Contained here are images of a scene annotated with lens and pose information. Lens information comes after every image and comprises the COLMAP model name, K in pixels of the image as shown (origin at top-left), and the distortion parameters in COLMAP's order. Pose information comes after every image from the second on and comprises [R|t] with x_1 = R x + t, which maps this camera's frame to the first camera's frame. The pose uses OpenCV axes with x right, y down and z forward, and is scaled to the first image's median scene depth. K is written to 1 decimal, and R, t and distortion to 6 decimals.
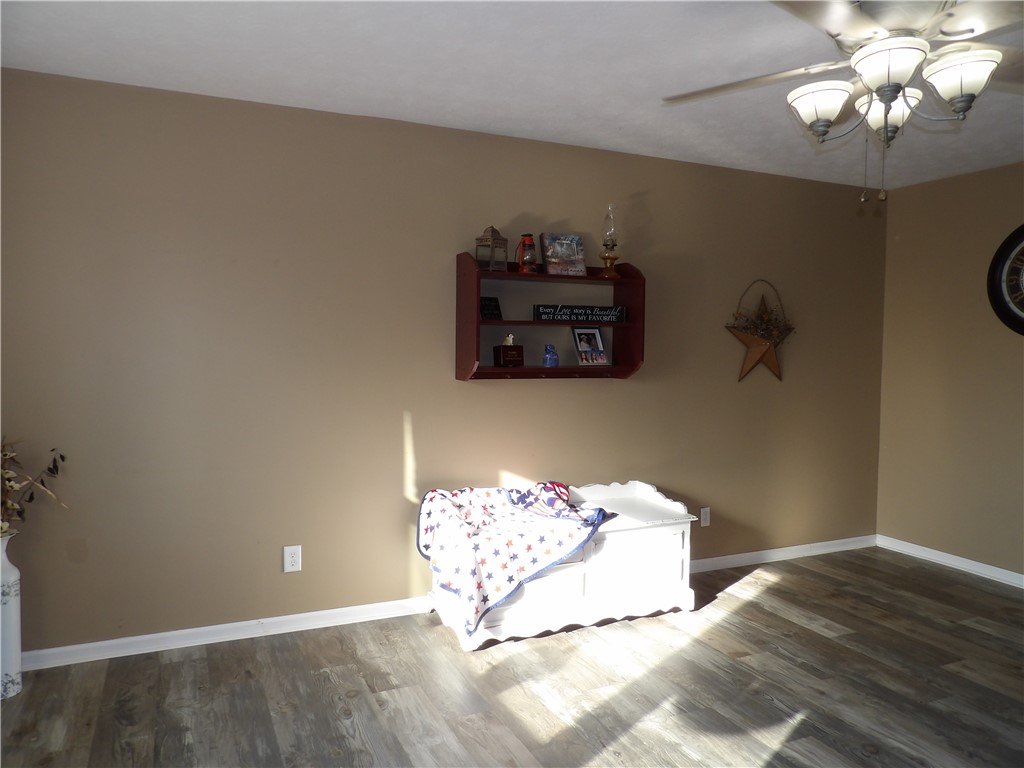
lens RADIAL K [[736.2, 0, 512.0], [0, 736.2, 384.0], [0, 0, 1]] dist [-0.044109, 0.057959]
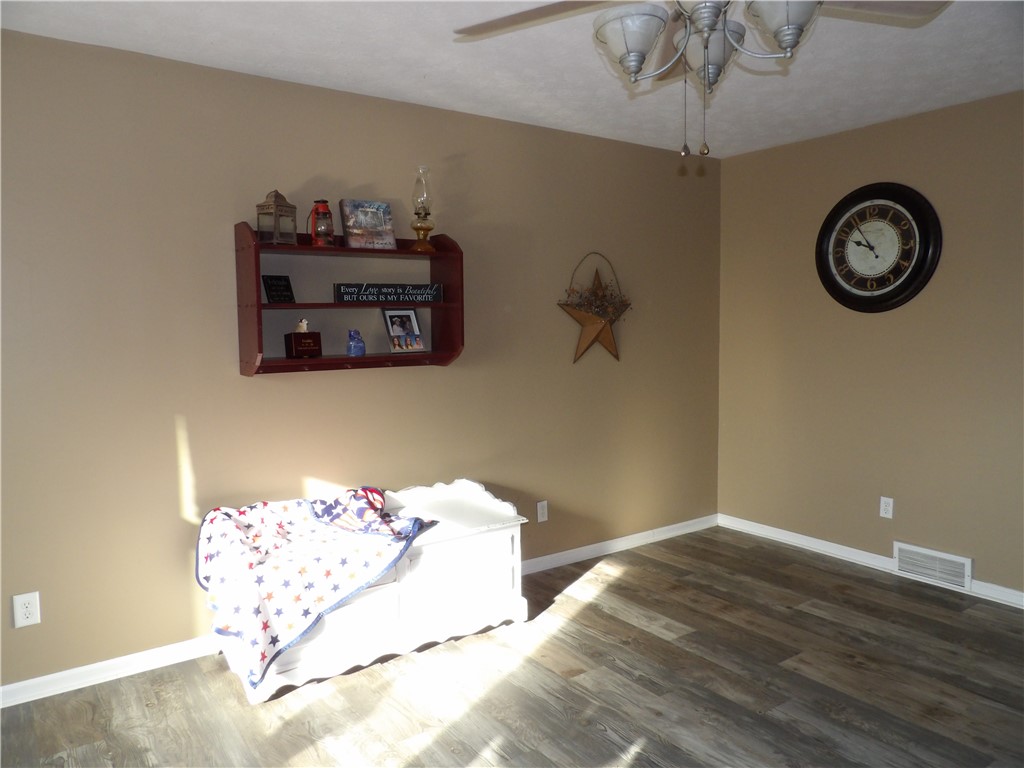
lens RADIAL K [[736.2, 0, 512.0], [0, 736.2, 384.0], [0, 0, 1]] dist [-0.044109, 0.057959]
pose [[0.982252, -0.037605, 0.183760, 0.075899], [0.031535, 0.998860, 0.035842, -0.016093], [-0.184898, -0.029411, 0.982318, 0.126611]]
